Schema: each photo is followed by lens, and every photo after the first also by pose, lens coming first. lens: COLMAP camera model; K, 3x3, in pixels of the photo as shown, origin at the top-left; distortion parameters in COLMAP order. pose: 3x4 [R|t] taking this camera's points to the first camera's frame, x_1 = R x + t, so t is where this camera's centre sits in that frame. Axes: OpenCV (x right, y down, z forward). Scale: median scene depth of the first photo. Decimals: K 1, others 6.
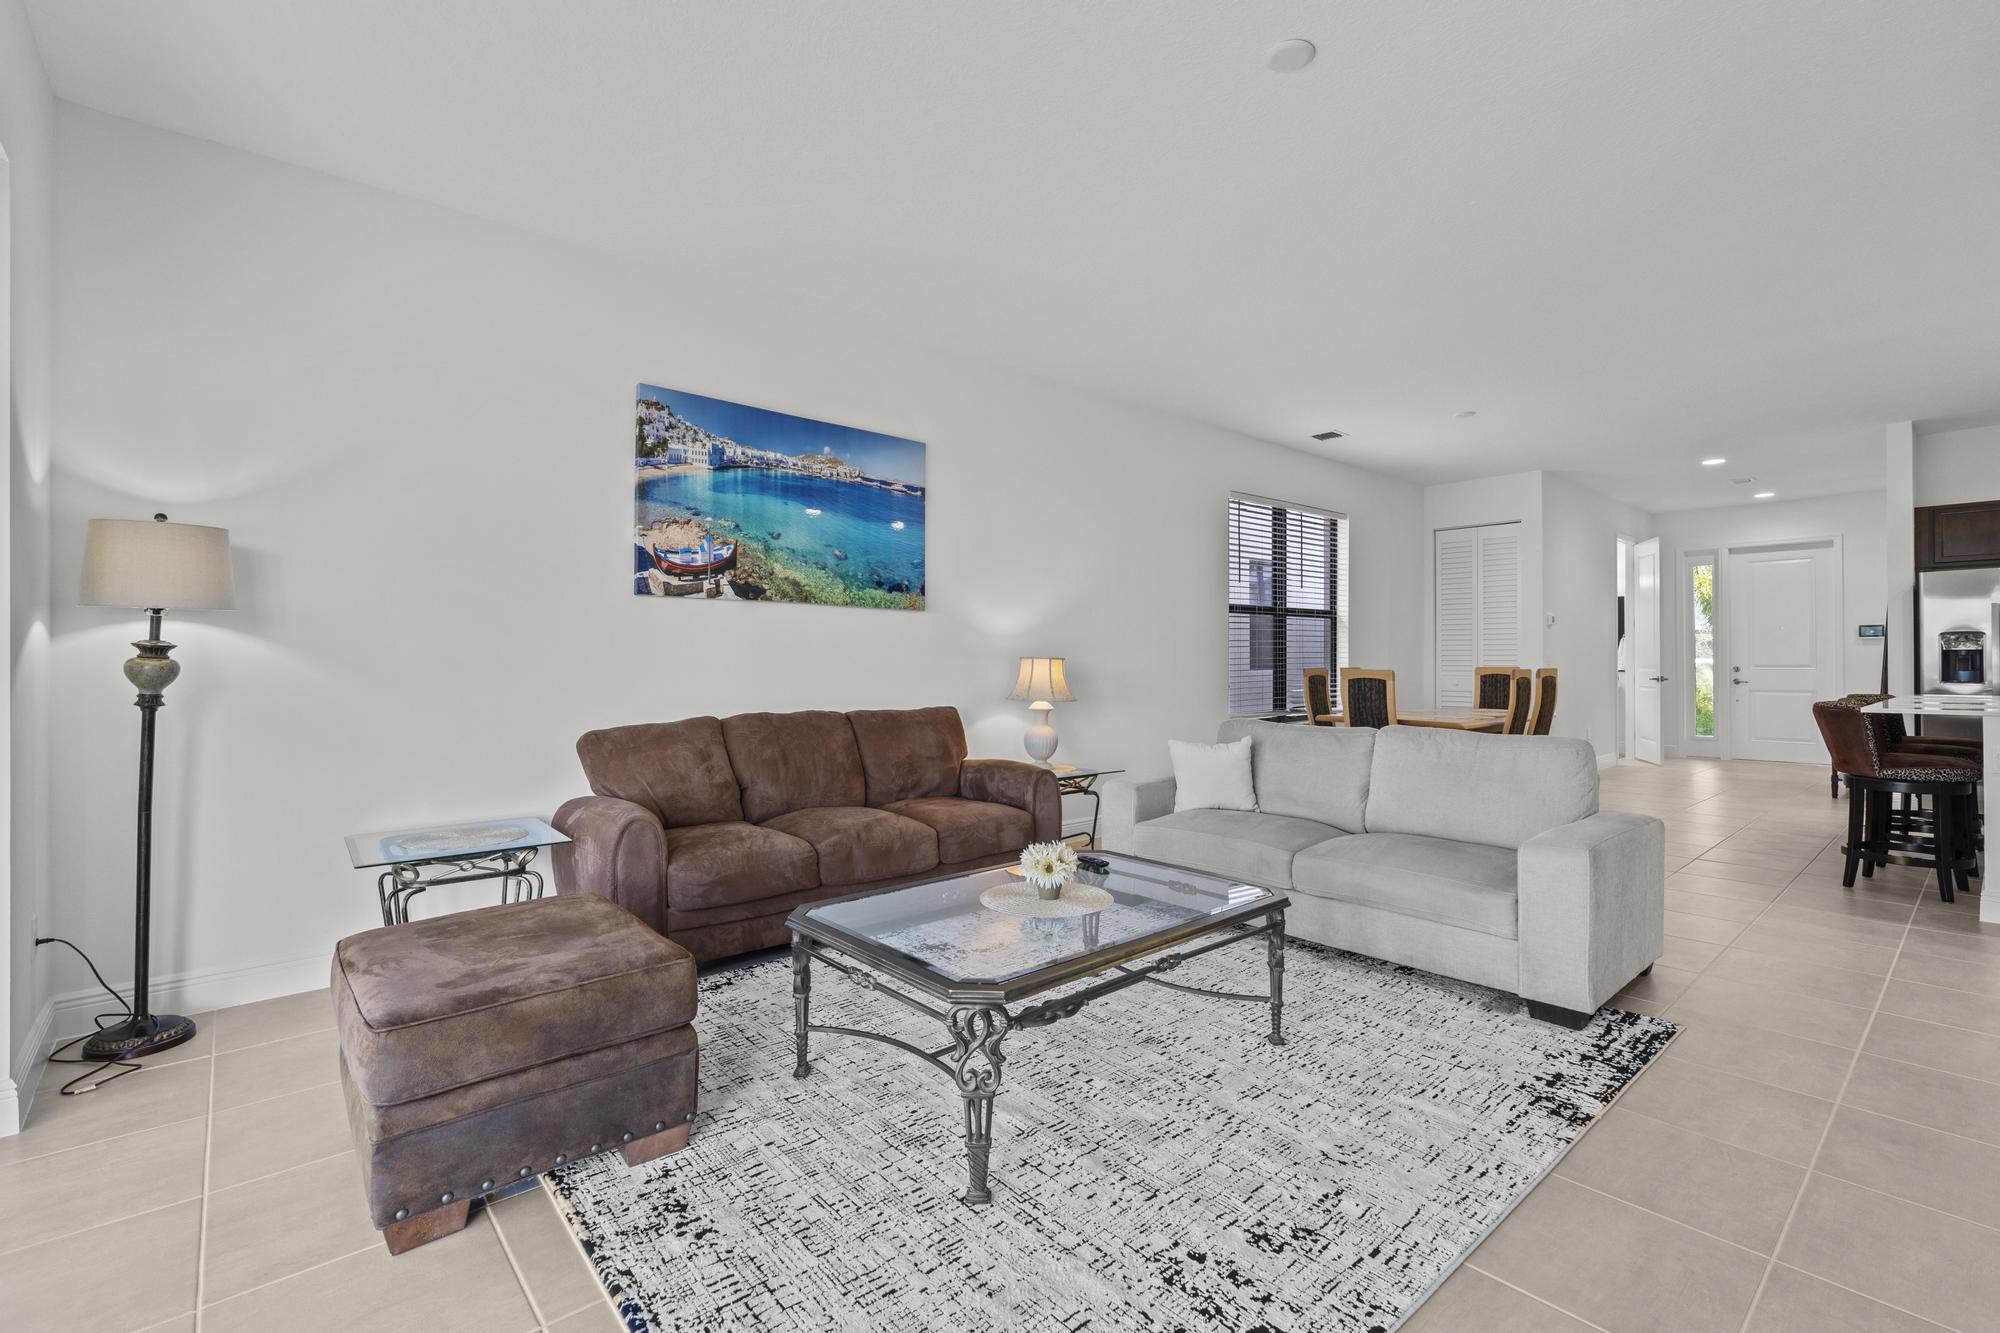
lens RADIAL K [[884.1, 0, 1005.9], [0, 884.1, 659.1], [0, 0, 1]] dist [-0.007684, 0.001238]
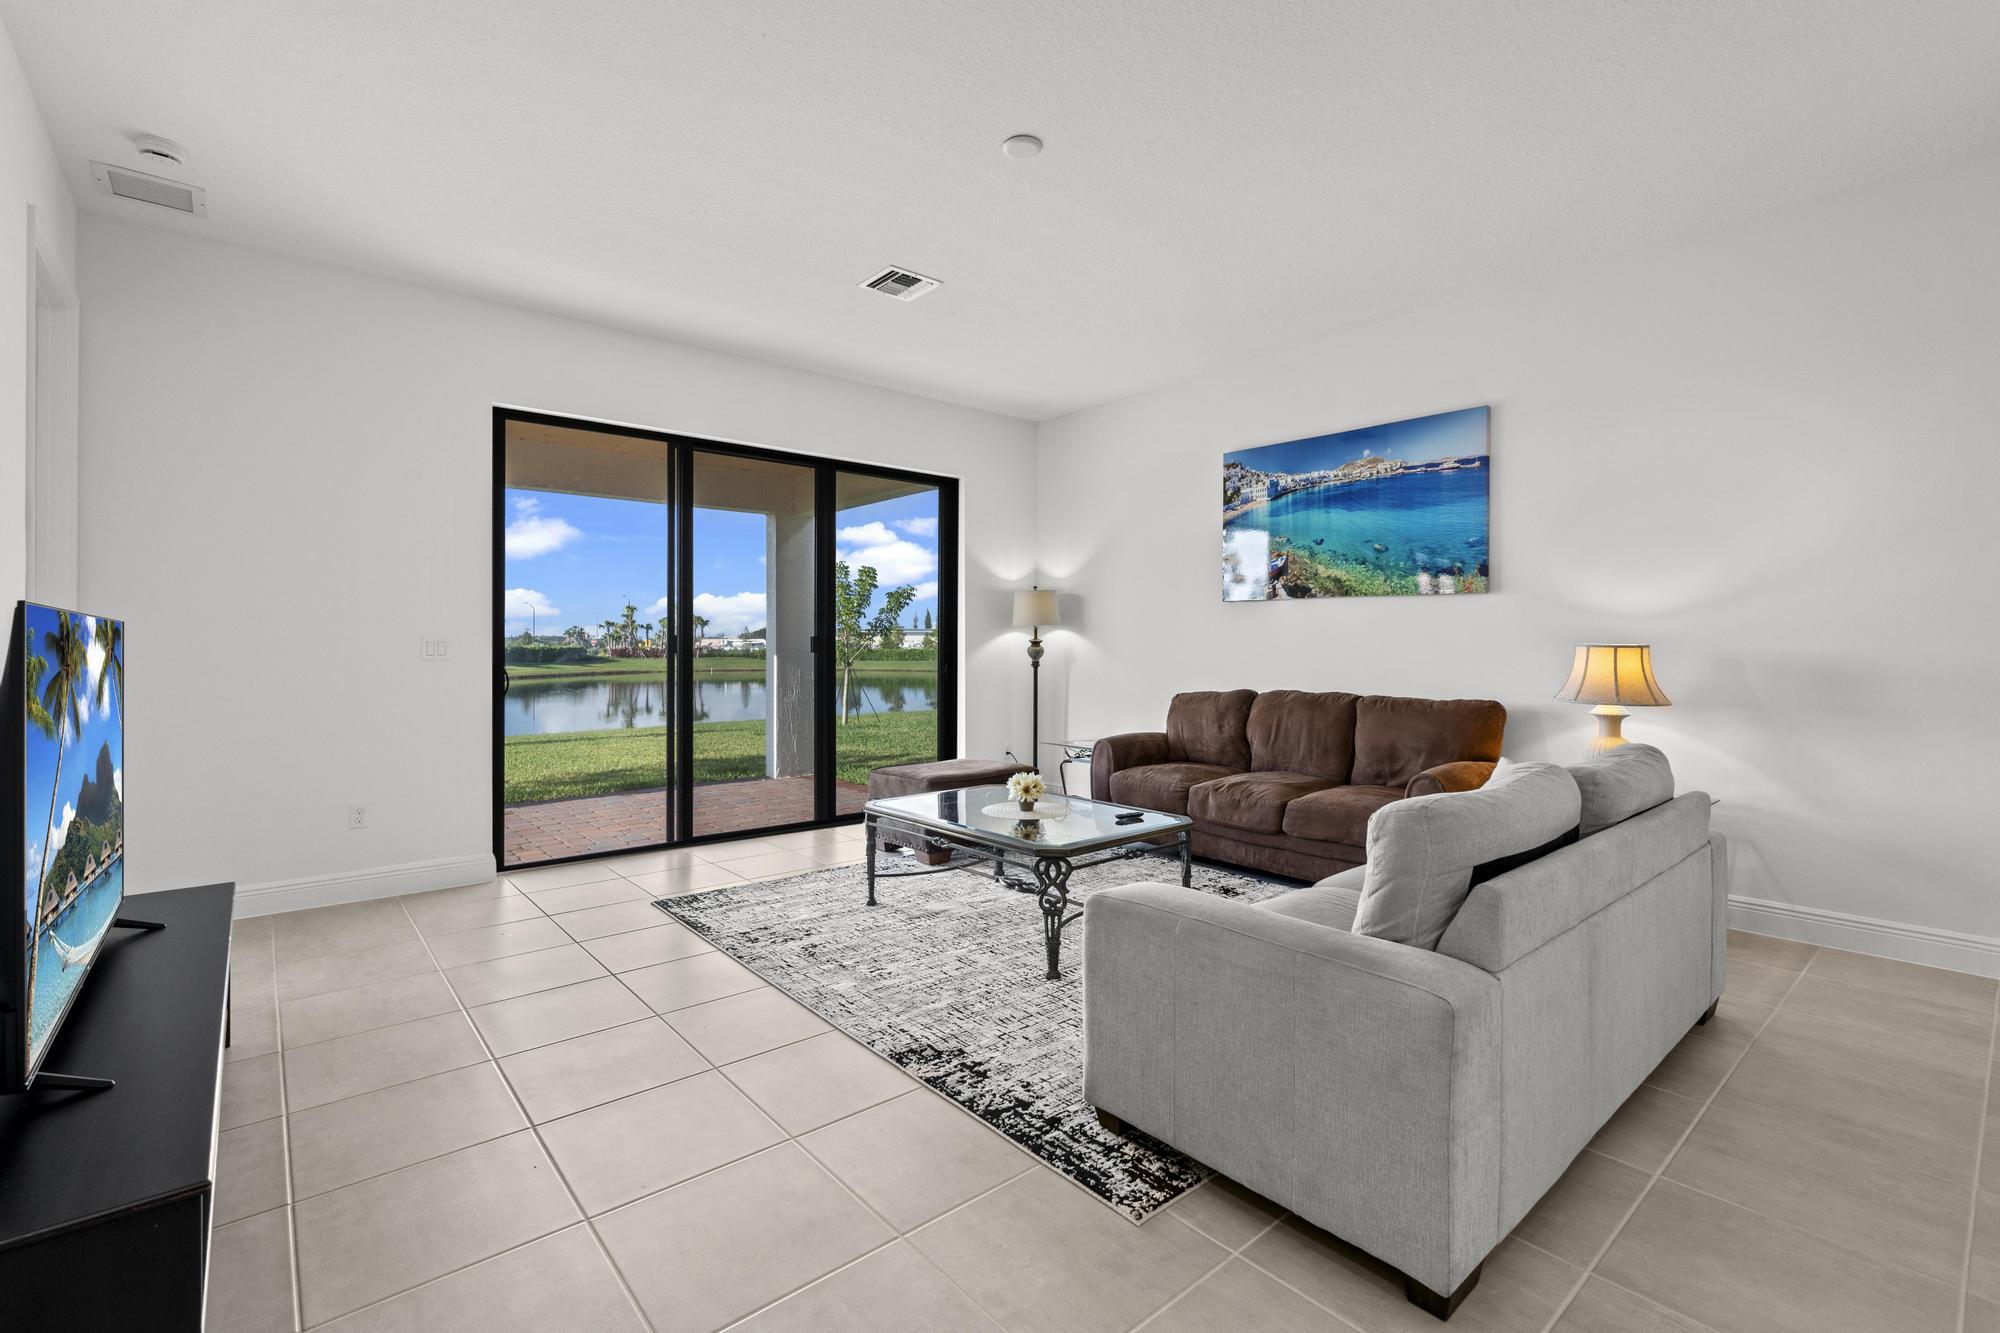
lens RADIAL K [[884.1, 0, 1010.5], [0, 884.1, 654.4], [0, 0, 1]] dist [-0.007684, 0.001238]
pose [[-0.002498, 0.011752, -0.999928, 1.007058], [0.004244, 0.999922, 0.011742, -0.005685], [0.999988, -0.004214, -0.002548, 0.648028]]
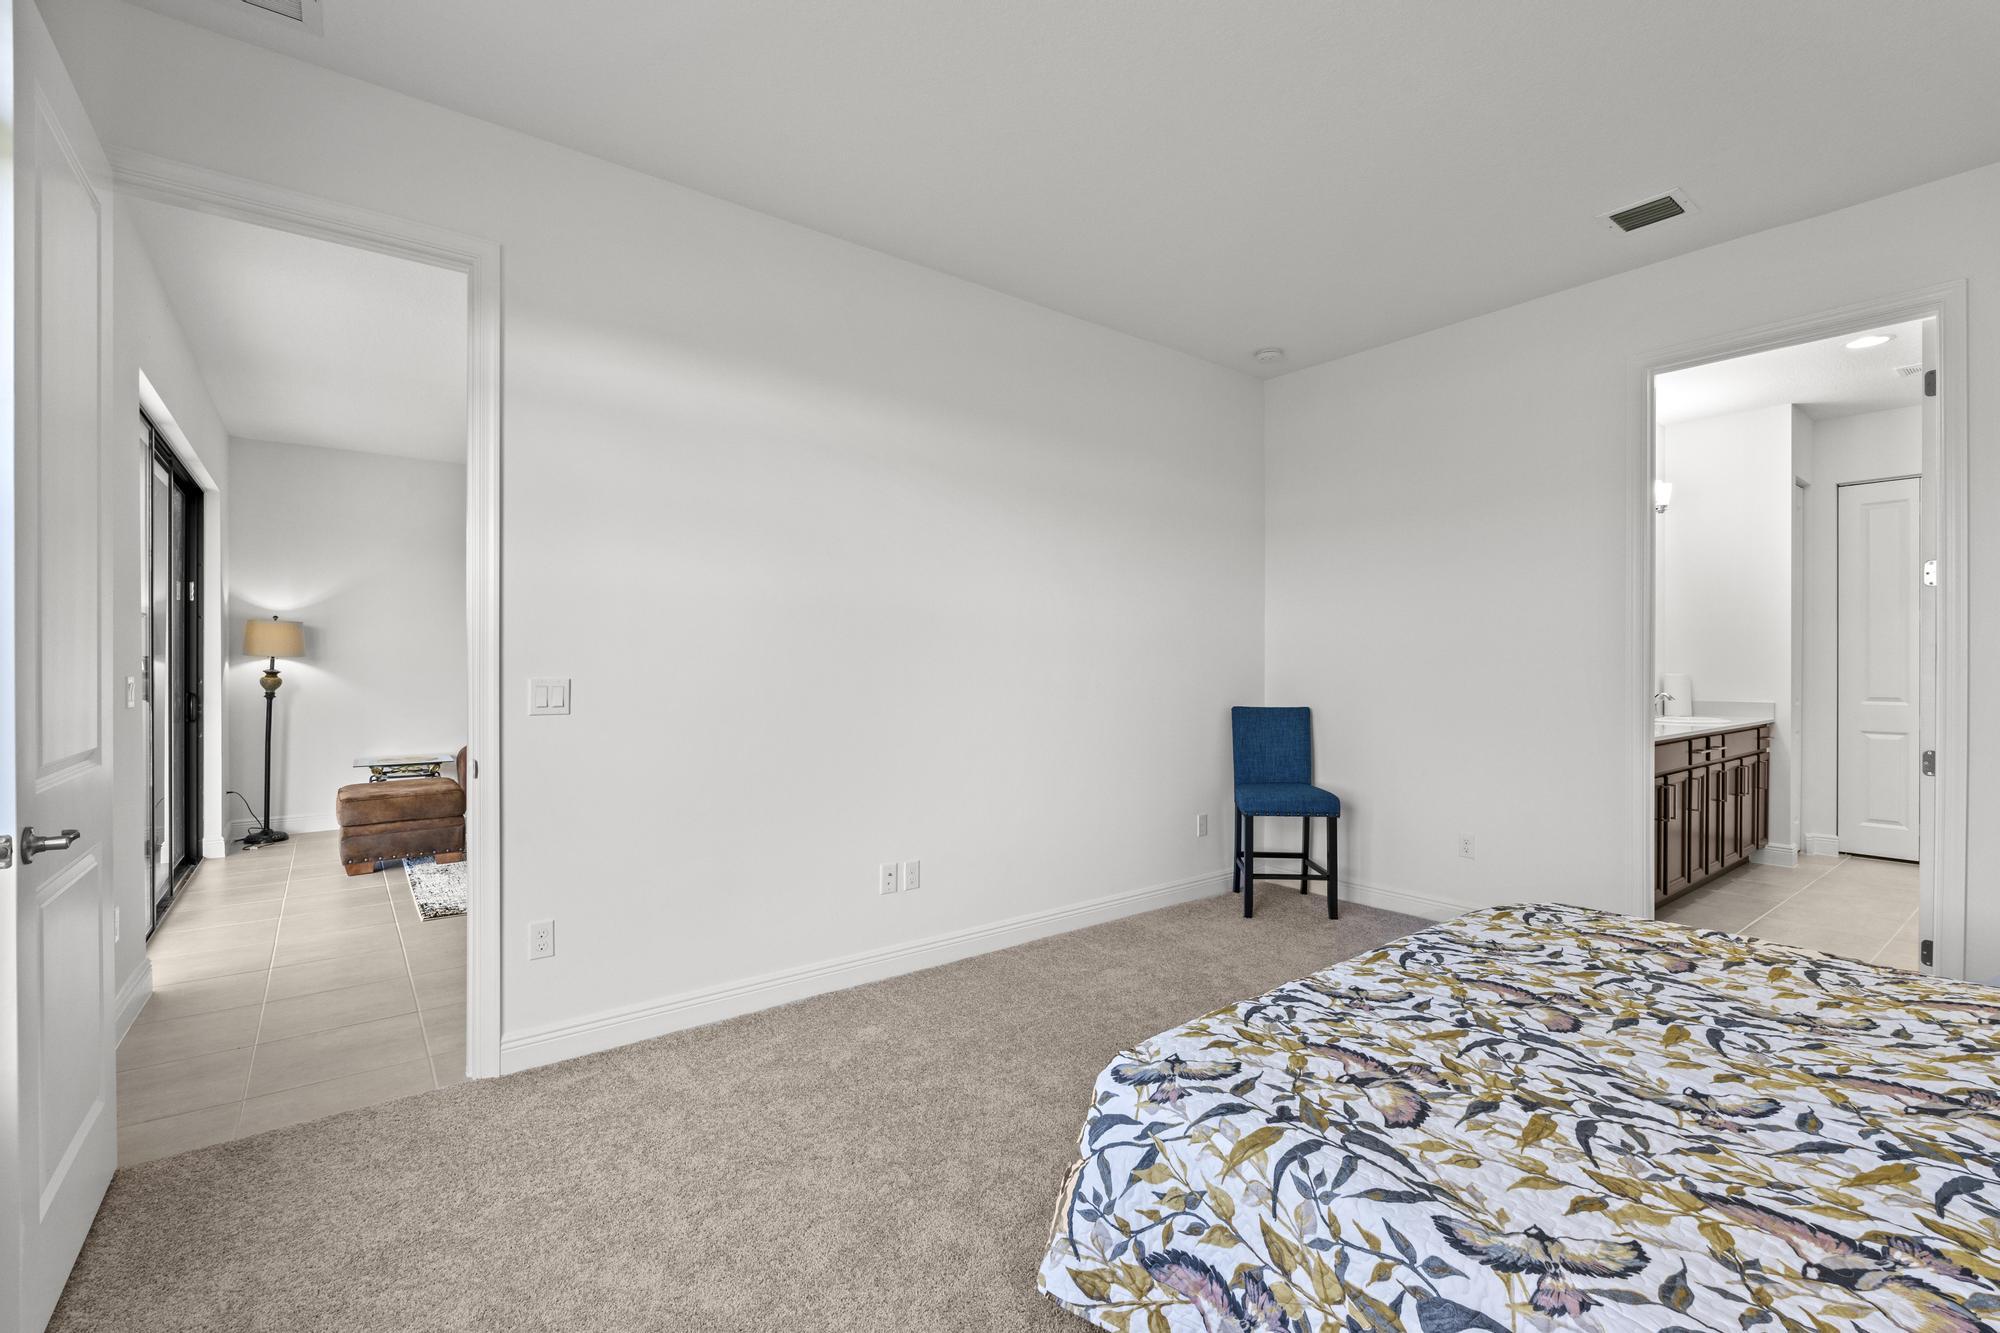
lens RADIAL K [[884.1, 0, 1000.8], [0, 884.1, 668.5], [0, 0, 1]] dist [-0.007684, 0.001238]
pose [[0.997575, 0.002985, -0.069533, 0.764898], [-0.002655, 0.999985, 0.004844, -0.027233], [0.069546, -0.004648, 0.997568, -0.814250]]
